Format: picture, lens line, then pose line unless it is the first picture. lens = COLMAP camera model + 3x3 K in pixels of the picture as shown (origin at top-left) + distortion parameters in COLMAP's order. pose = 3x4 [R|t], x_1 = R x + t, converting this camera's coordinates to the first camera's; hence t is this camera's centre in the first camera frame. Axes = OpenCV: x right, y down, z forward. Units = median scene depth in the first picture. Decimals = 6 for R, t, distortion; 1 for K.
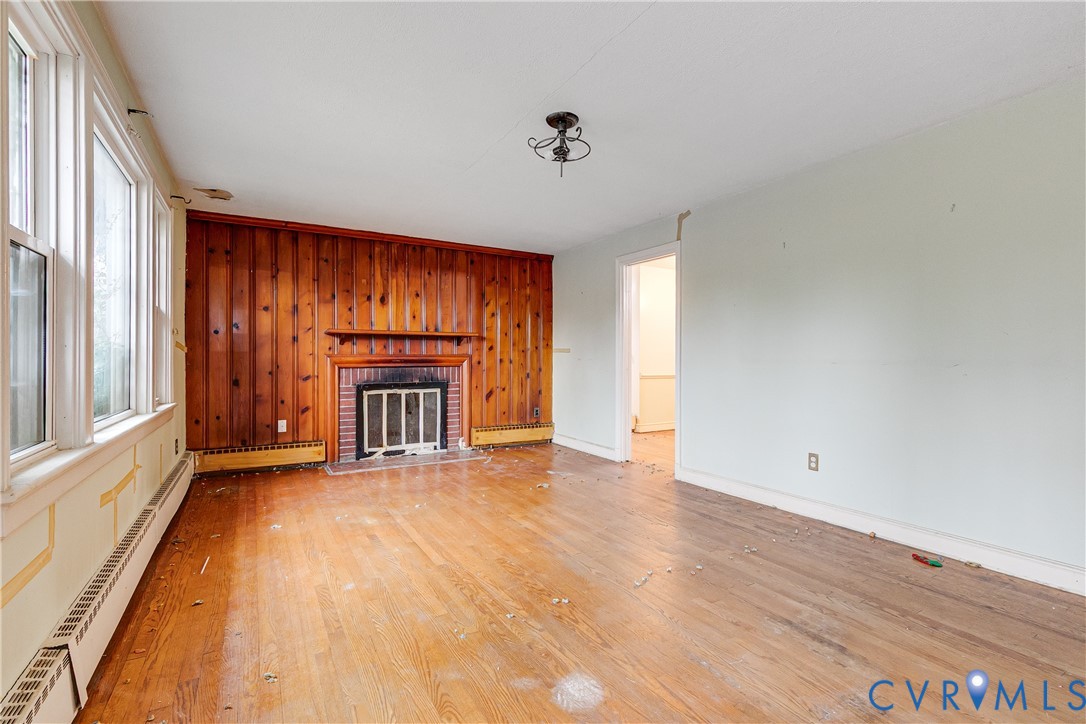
lens RADIAL K [[496.6, 0, 547.7], [0, 496.6, 366.8], [0, 0, 1]] dist [0.004468, 0.000094]
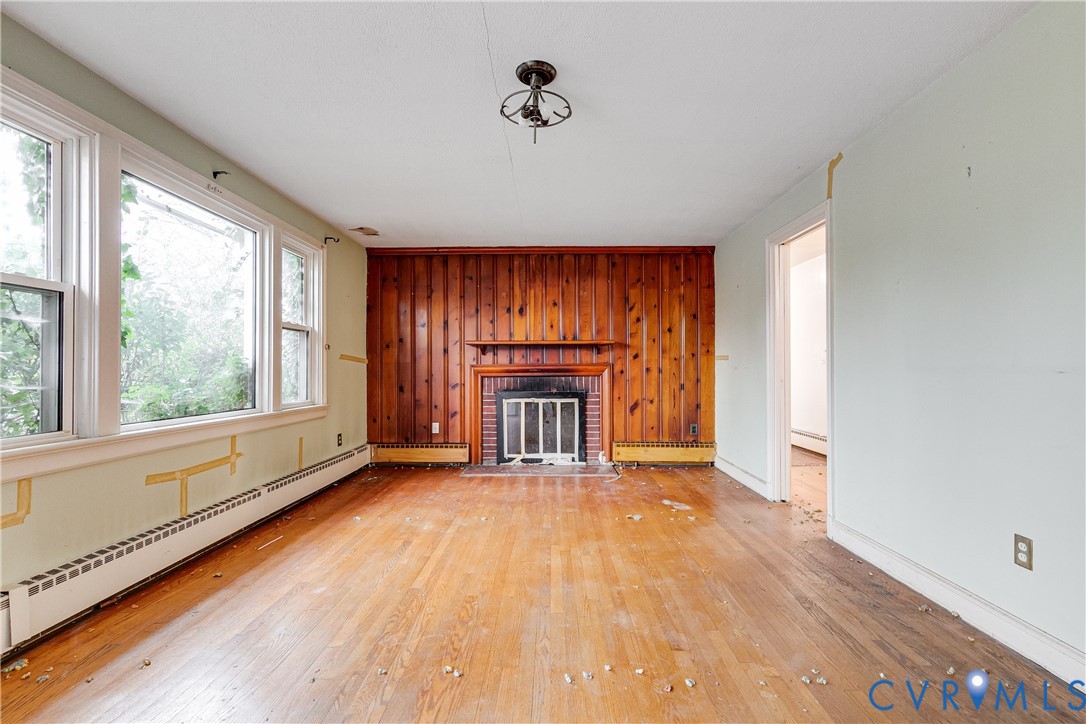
lens RADIAL K [[483.8, 0, 547.1], [0, 483.8, 370.7], [0, 0, 1]] dist [0.004397, -0.000044]
pose [[0.856511, -0.001565, -0.516126, 0.239433], [-0.004275, 0.999940, -0.010127, -0.001174], [0.516110, 0.010881, 0.856453, 0.175706]]
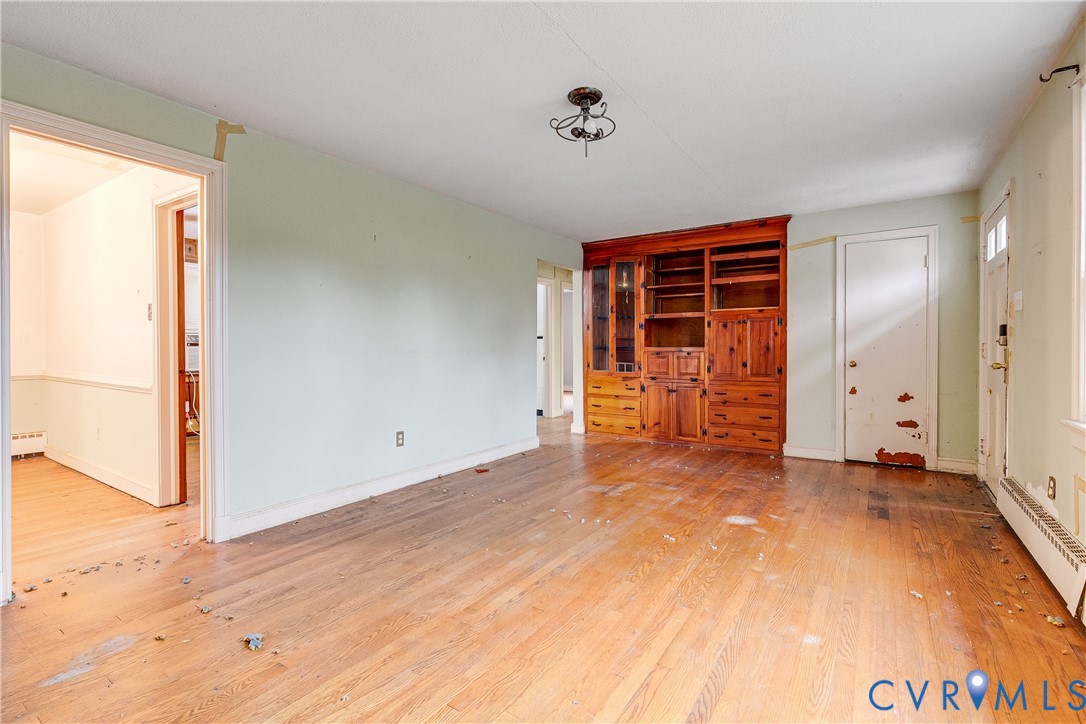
lens RADIAL K [[496.6, 0, 547.7], [0, 496.6, 366.8], [0, 0, 1]] dist [0.004468, 0.000094]
pose [[-0.431581, -0.037174, 0.901308, -0.420245], [0.017150, 0.998632, 0.049399, -0.016276], [-0.901911, 0.036777, -0.430353, 0.782363]]
